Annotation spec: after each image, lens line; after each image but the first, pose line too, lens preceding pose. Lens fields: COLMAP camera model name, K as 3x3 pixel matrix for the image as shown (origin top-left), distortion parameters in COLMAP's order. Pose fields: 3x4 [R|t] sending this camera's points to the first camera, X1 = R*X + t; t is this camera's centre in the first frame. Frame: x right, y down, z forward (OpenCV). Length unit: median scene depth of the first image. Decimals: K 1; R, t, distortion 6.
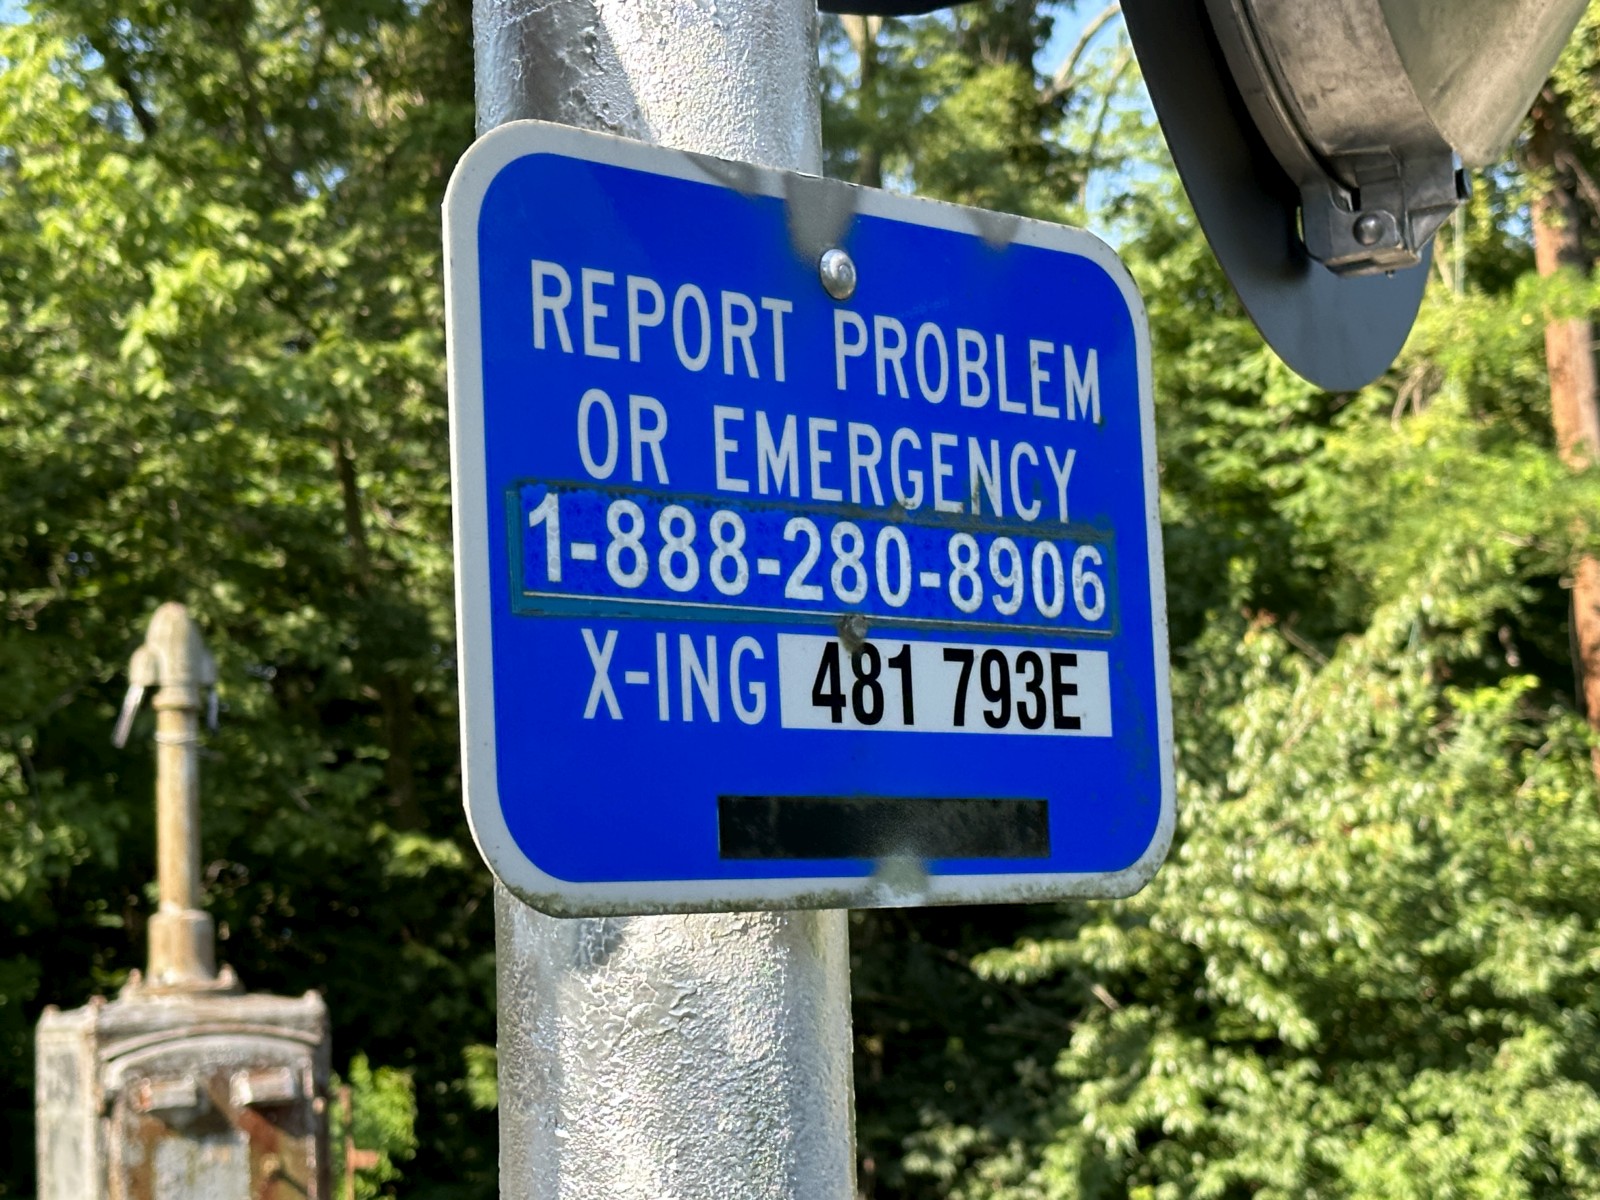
lens RADIAL K [[3088.6, 0, 752.6], [0, 3088.6, 628.3], [0, 0, 1]] dist [0.386559, 0.000000]
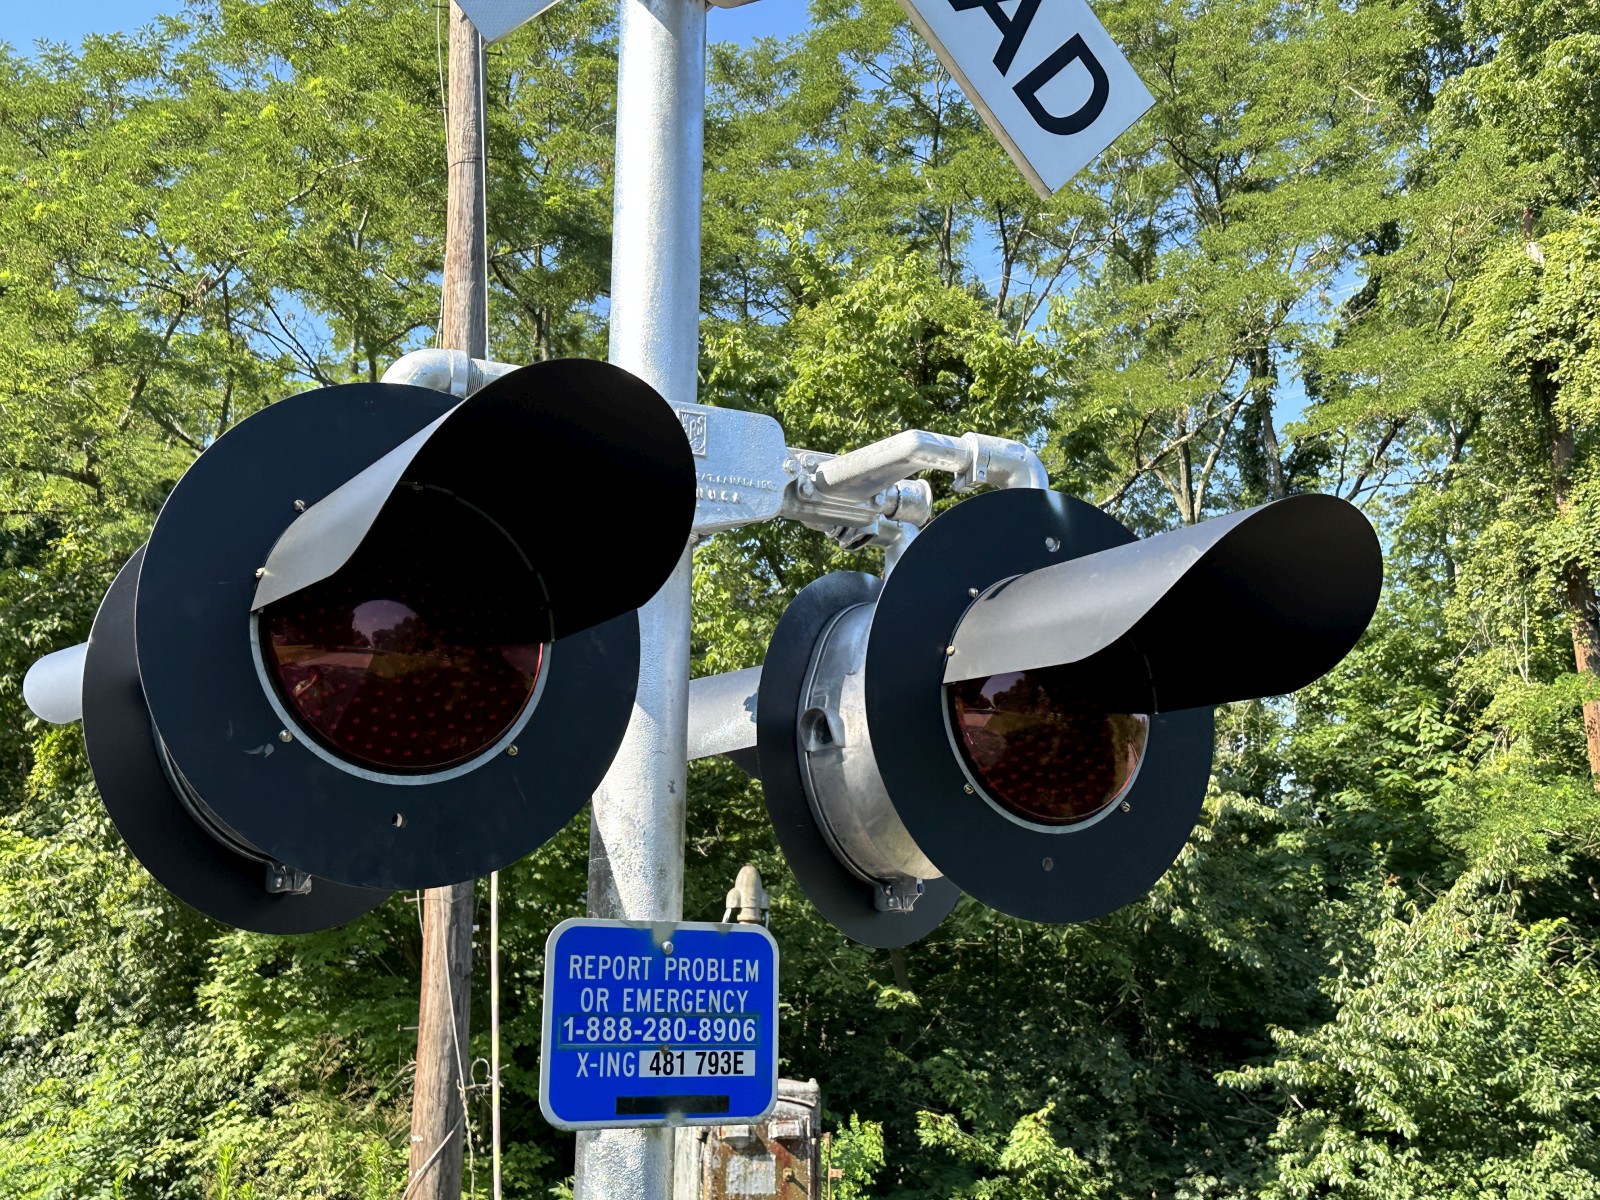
lens RADIAL K [[1826.9, 0, 794.7], [0, 1826.9, 603.3], [0, 0, 1]] dist [0.102615, 0.000000]
pose [[0.982065, -0.003753, -0.188506, 0.052335], [-0.021050, 0.991368, -0.129406, -0.021398], [0.187365, 0.131053, 0.973509, -0.102685]]
